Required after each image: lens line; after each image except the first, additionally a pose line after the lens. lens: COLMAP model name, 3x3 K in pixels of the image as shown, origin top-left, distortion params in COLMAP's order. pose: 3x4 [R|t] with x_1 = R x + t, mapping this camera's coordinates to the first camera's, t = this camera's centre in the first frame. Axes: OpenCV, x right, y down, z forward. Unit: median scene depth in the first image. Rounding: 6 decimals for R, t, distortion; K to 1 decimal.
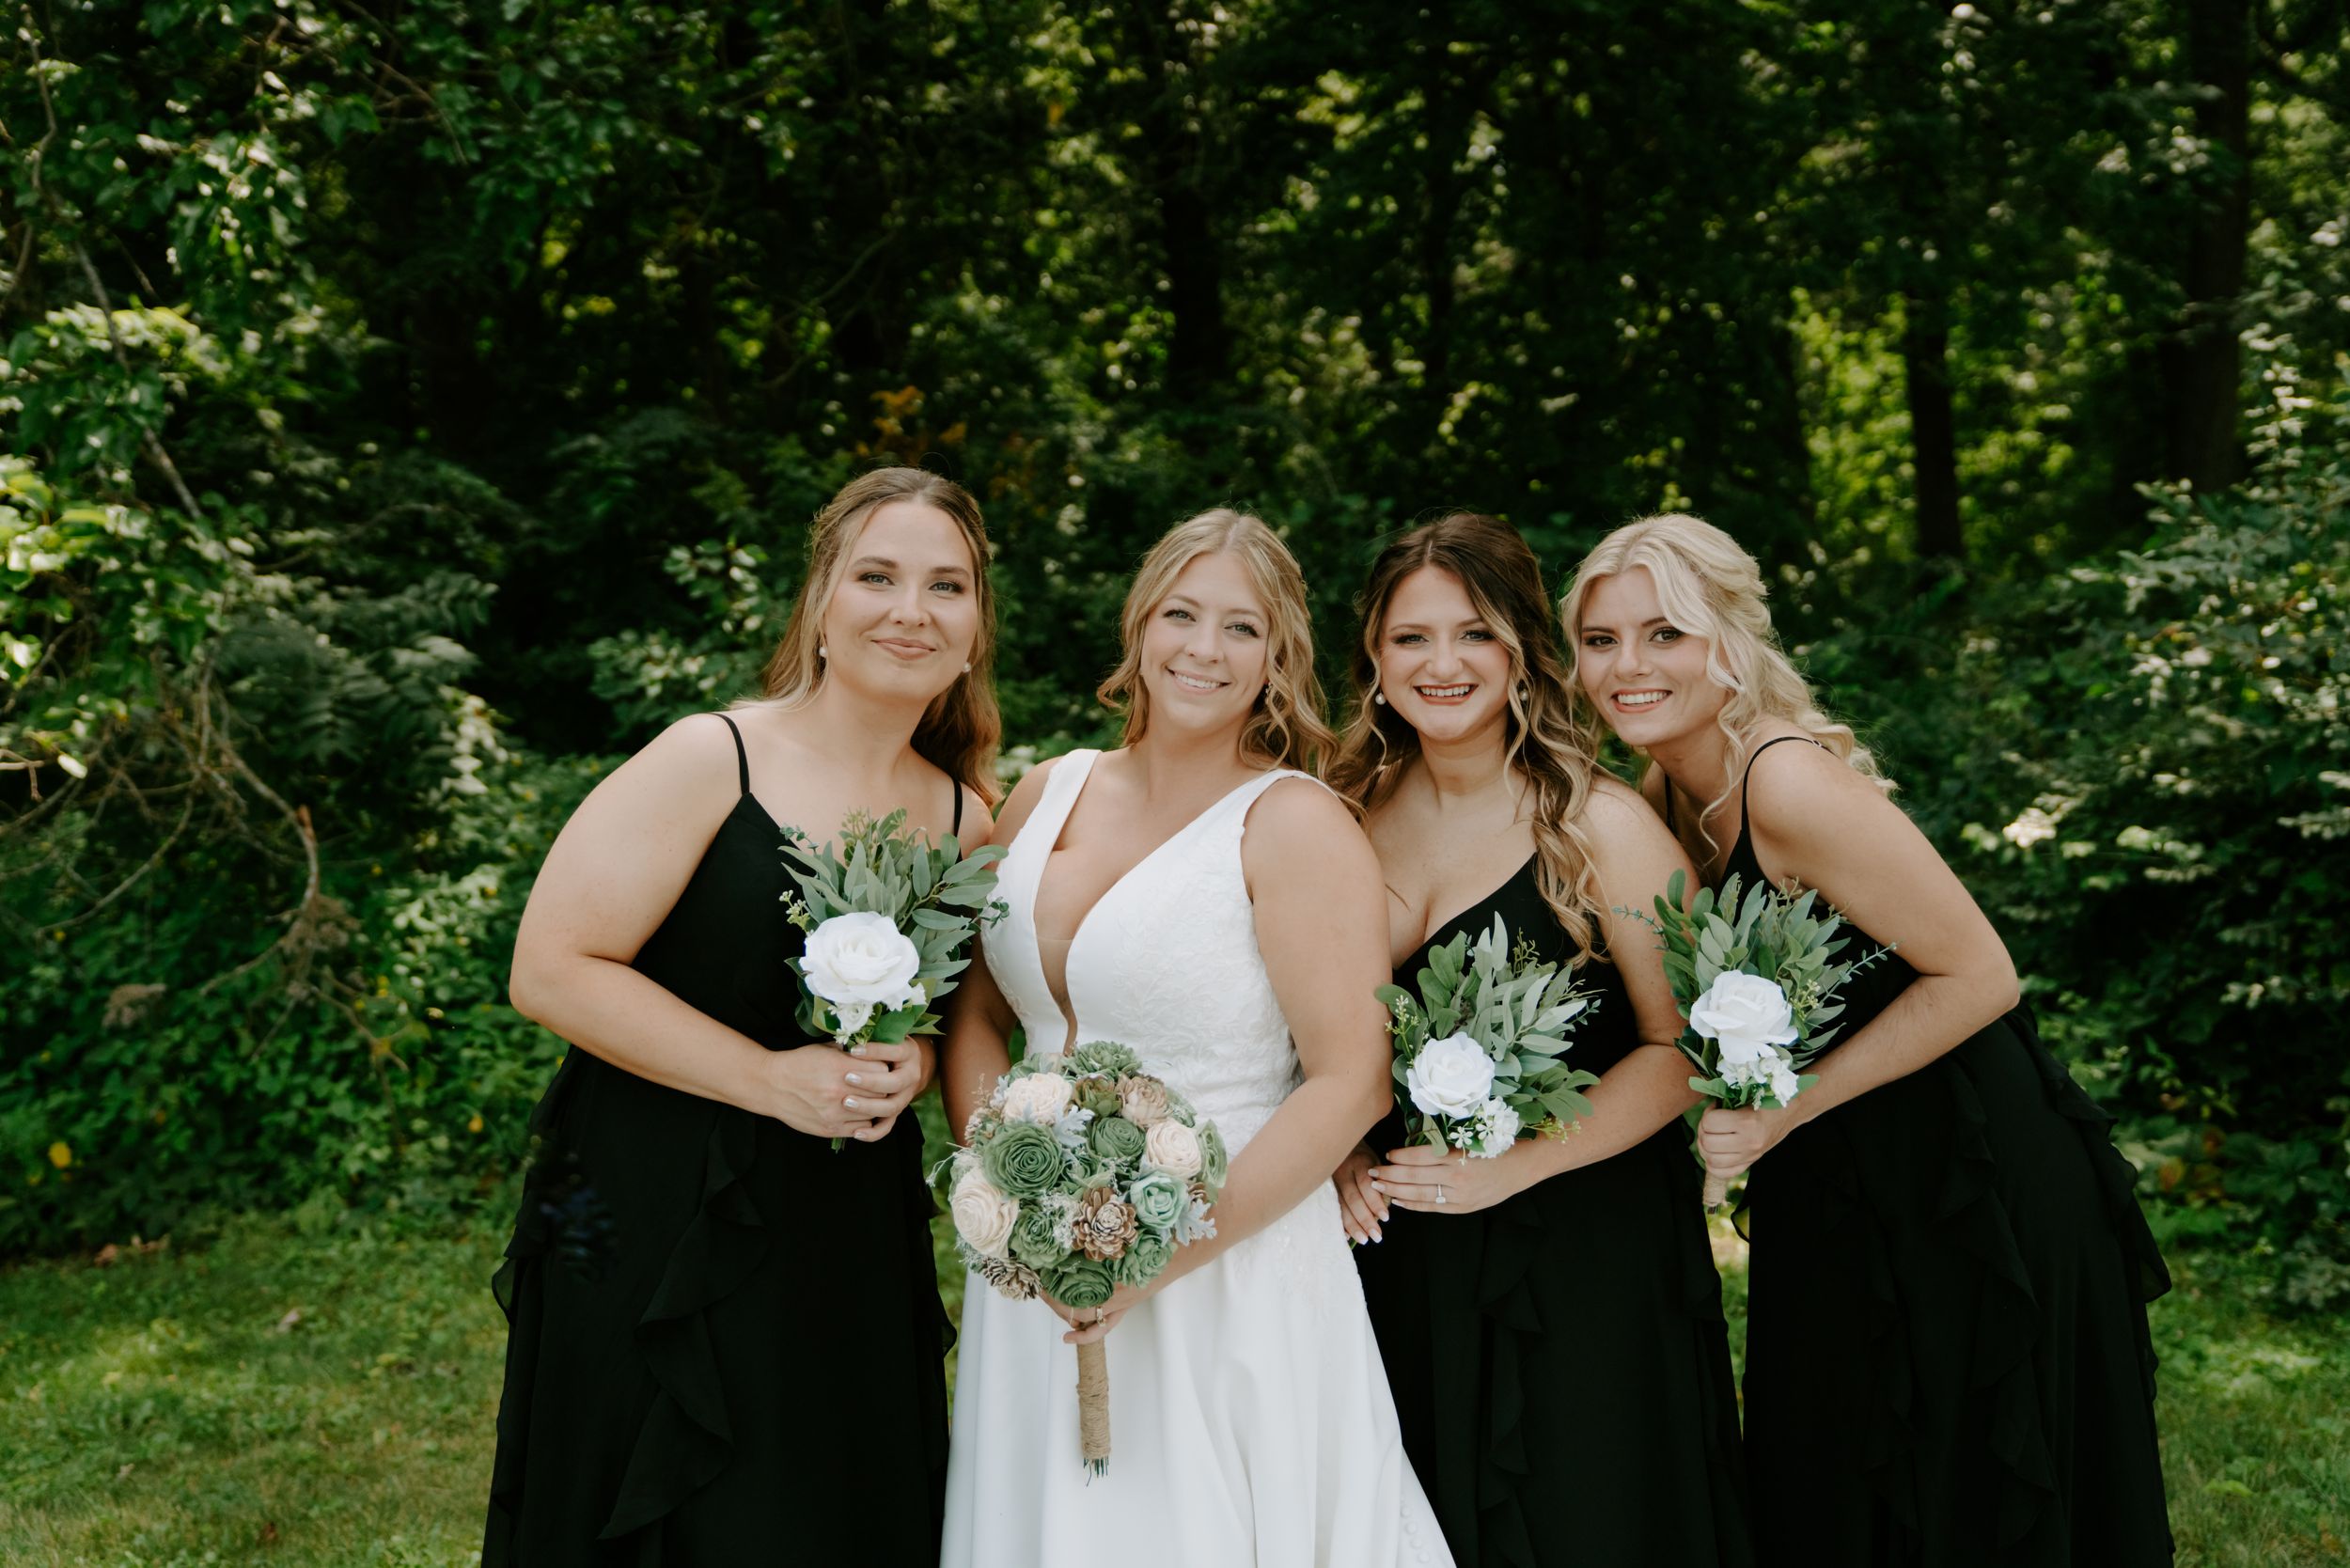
lens RADIAL K [[2373.1, 0, 1178.2], [0, 2373.1, 771.9], [0, 0, 1]] dist [-0.016011, 0.236196]
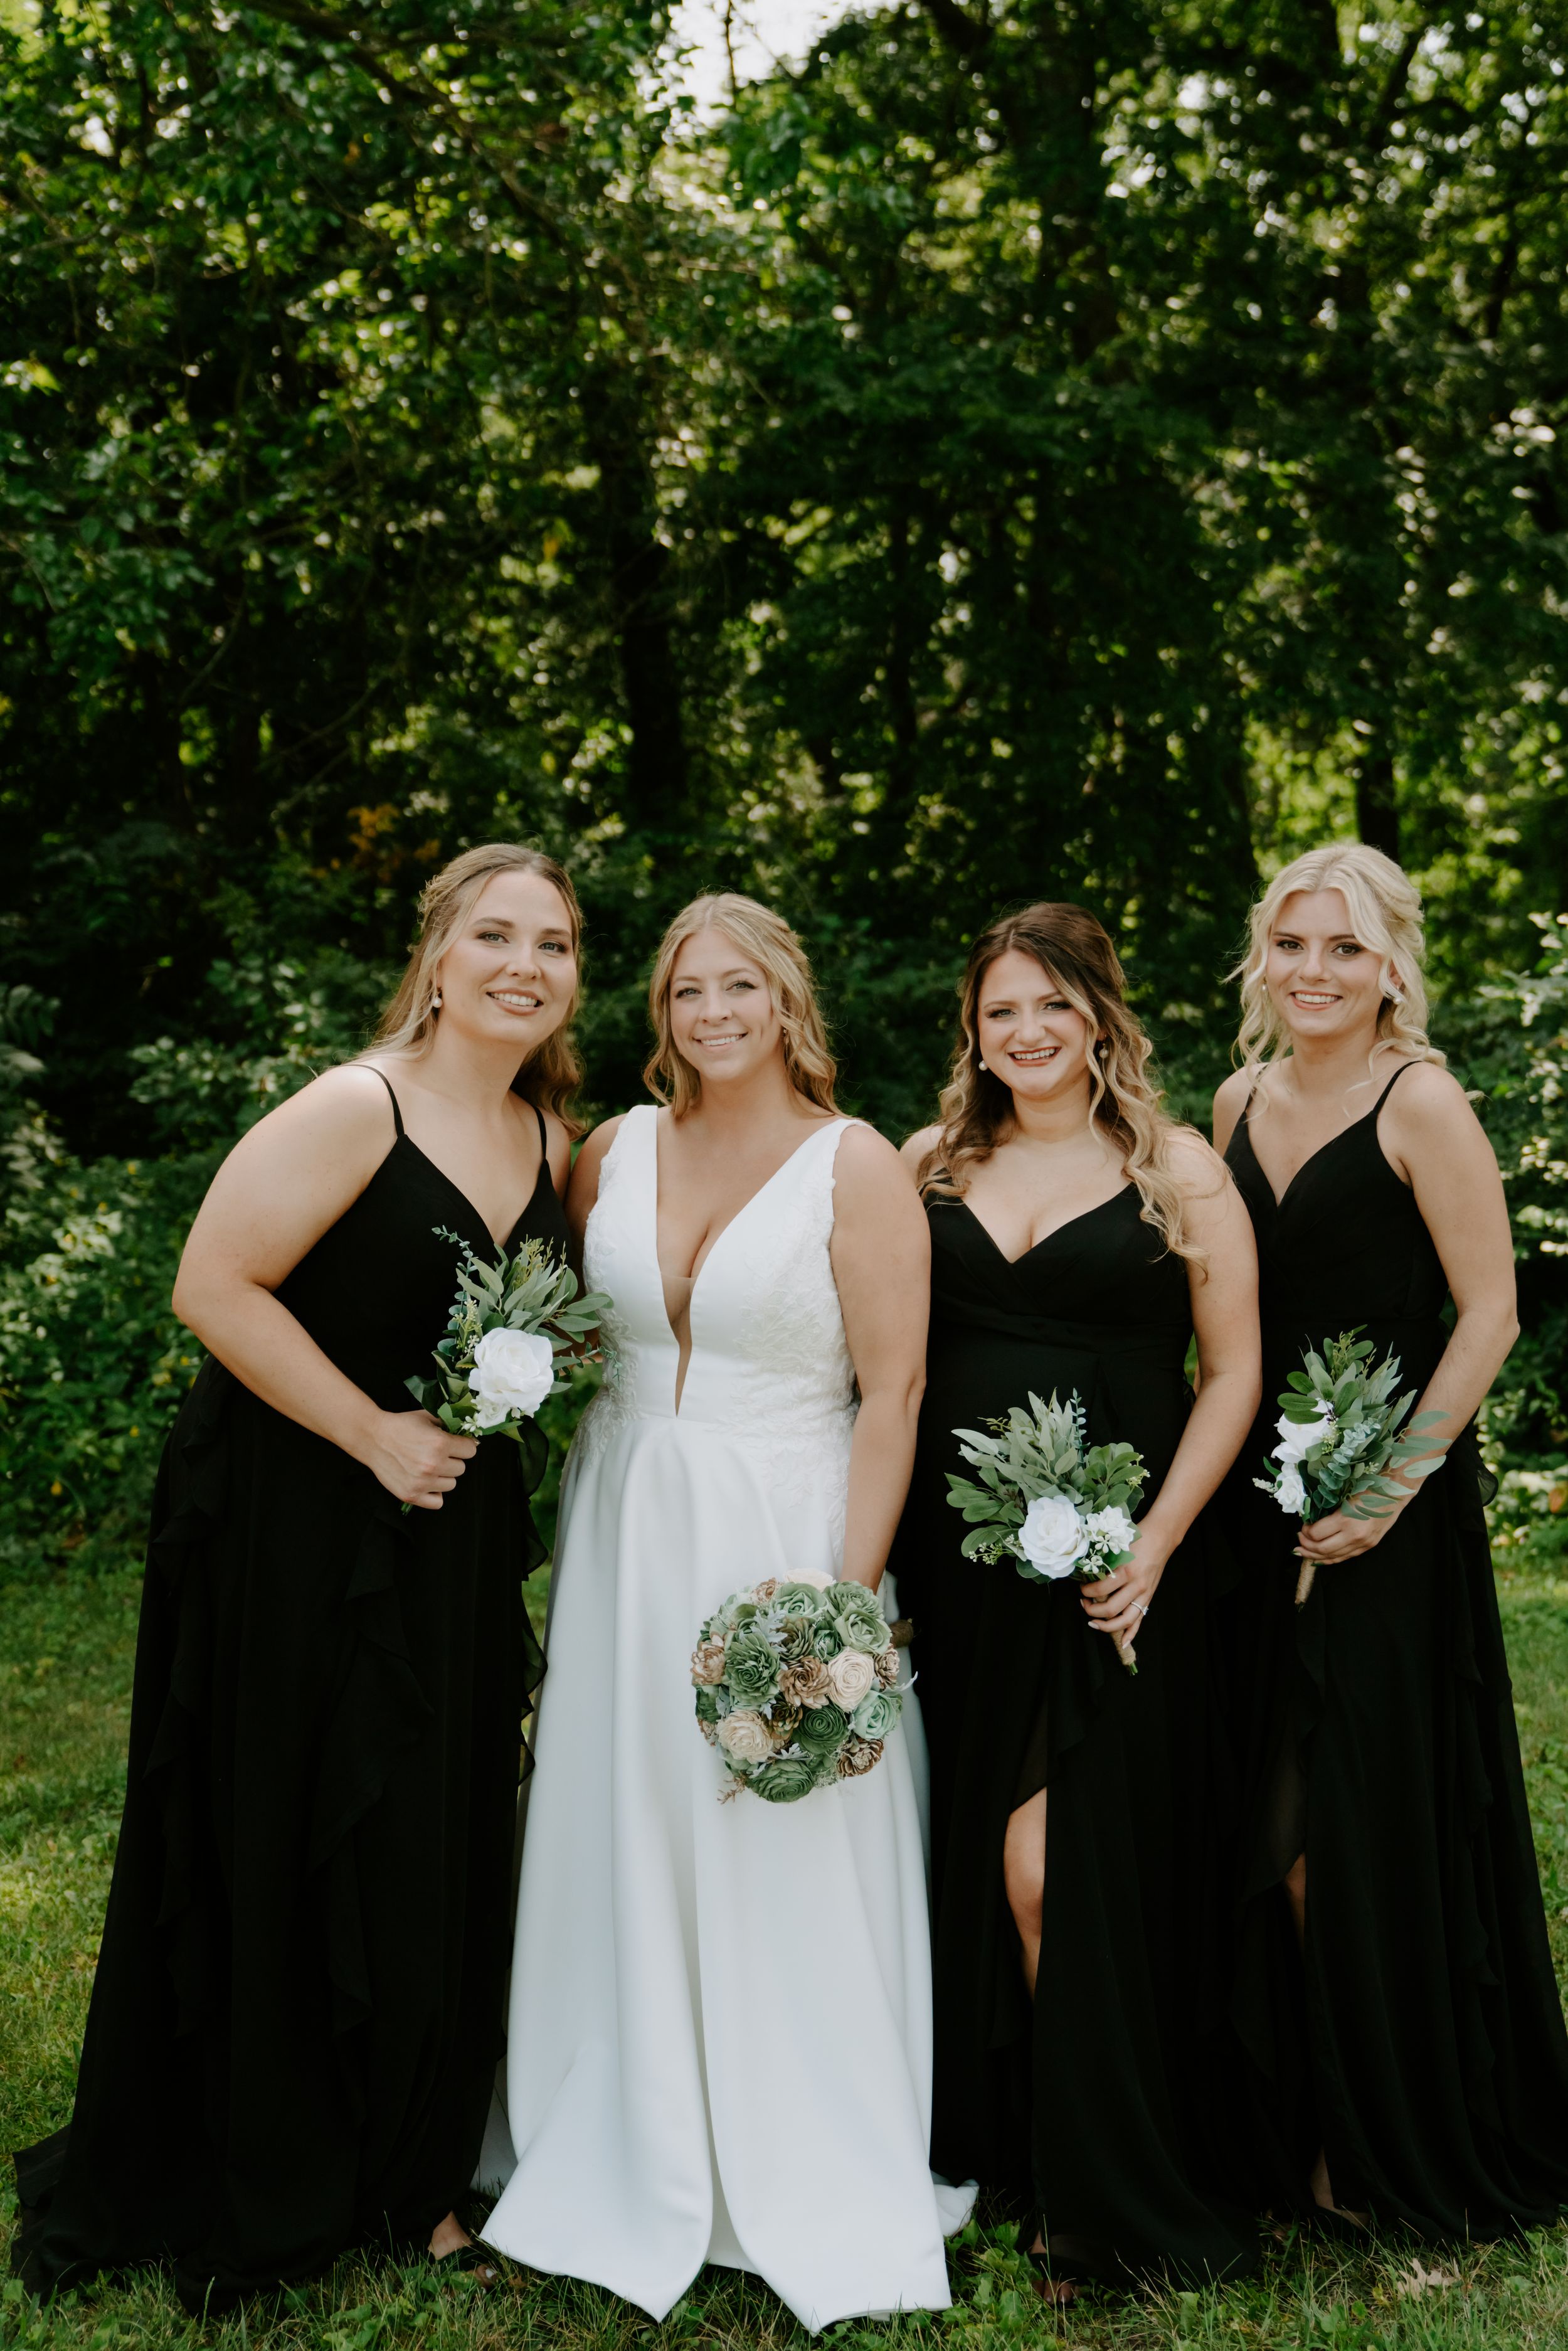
lens RADIAL K [[2468.5, 0, 798.2], [0, 2468.5, 1158.6], [0, 0, 1]] dist [0.020418, 0.261246]
pose [[0.997216, 0.001071, 0.074553, -0.043054], [0.000178, 0.999860, -0.016744, 0.016919], [-0.074561, 0.016711, 0.997076, -0.163614]]
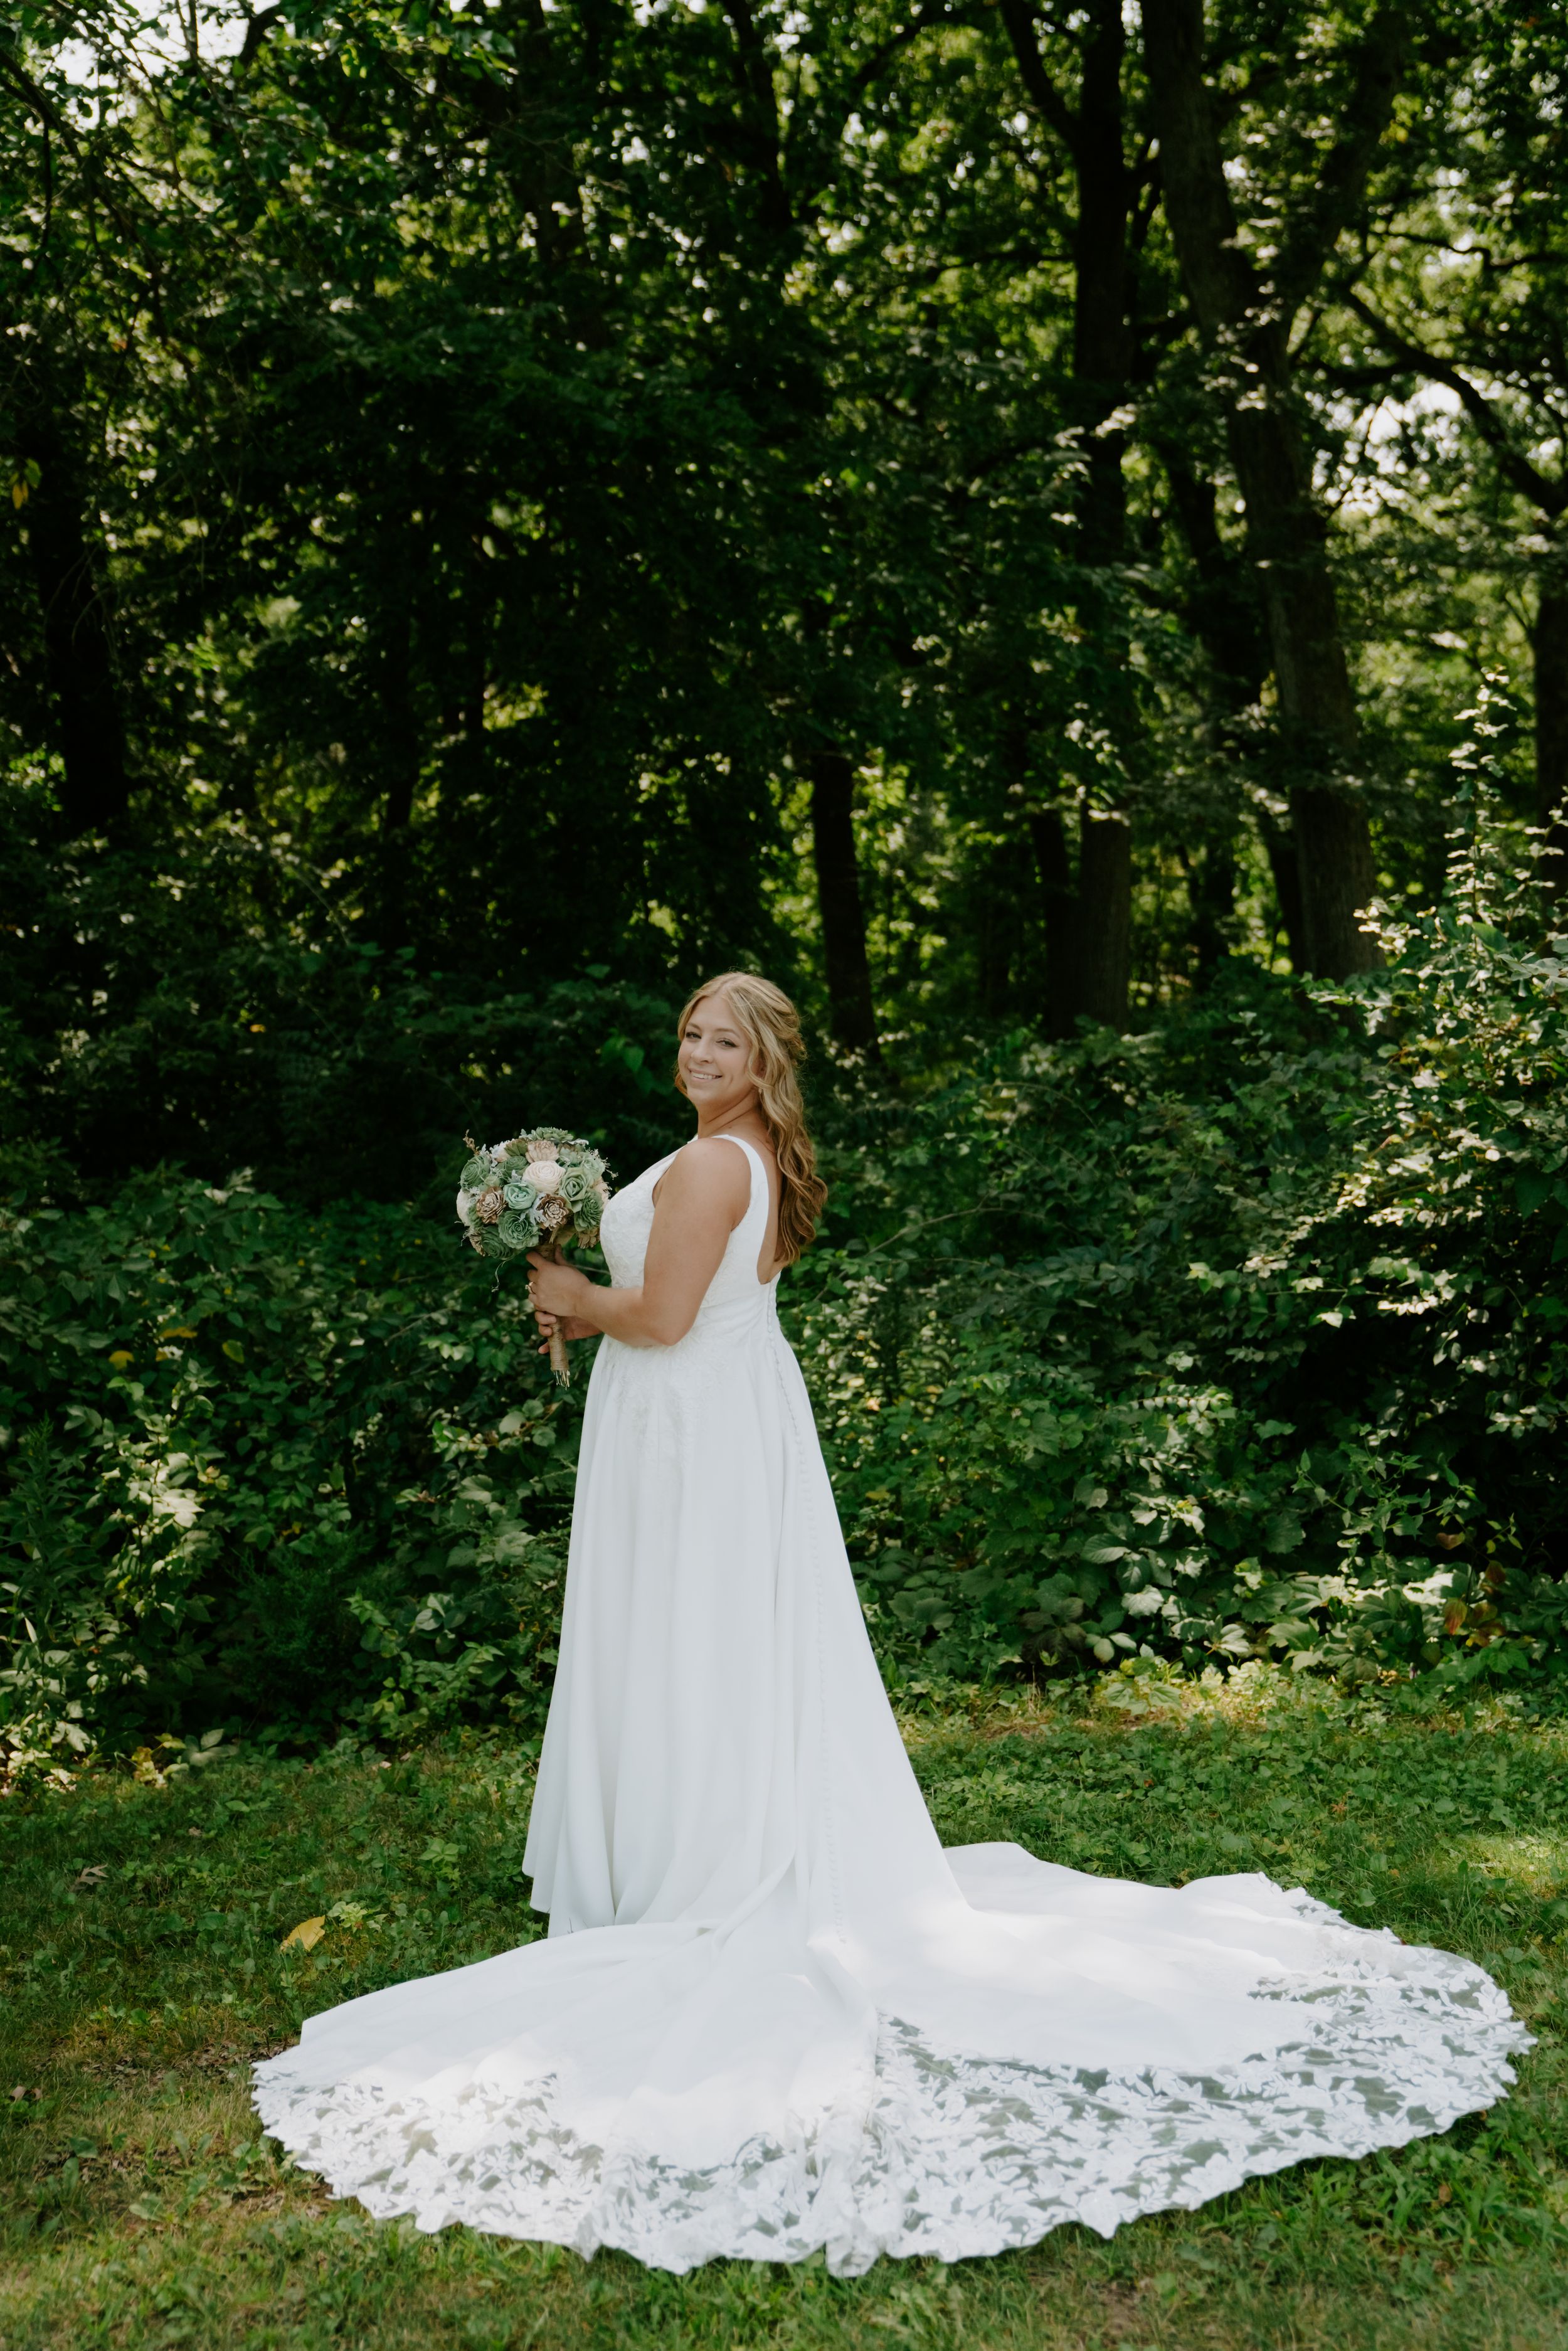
lens RADIAL K [[2499.0, 0, 804.1], [0, 2499.0, 1176.3], [0, 0, 1]] dist [0.000889, 0.245203]
pose [[0.953215, -0.012981, 0.302013, -0.107836], [0.024359, 0.999127, -0.033937, 0.016080], [-0.301309, 0.039705, 0.952700, 0.087548]]
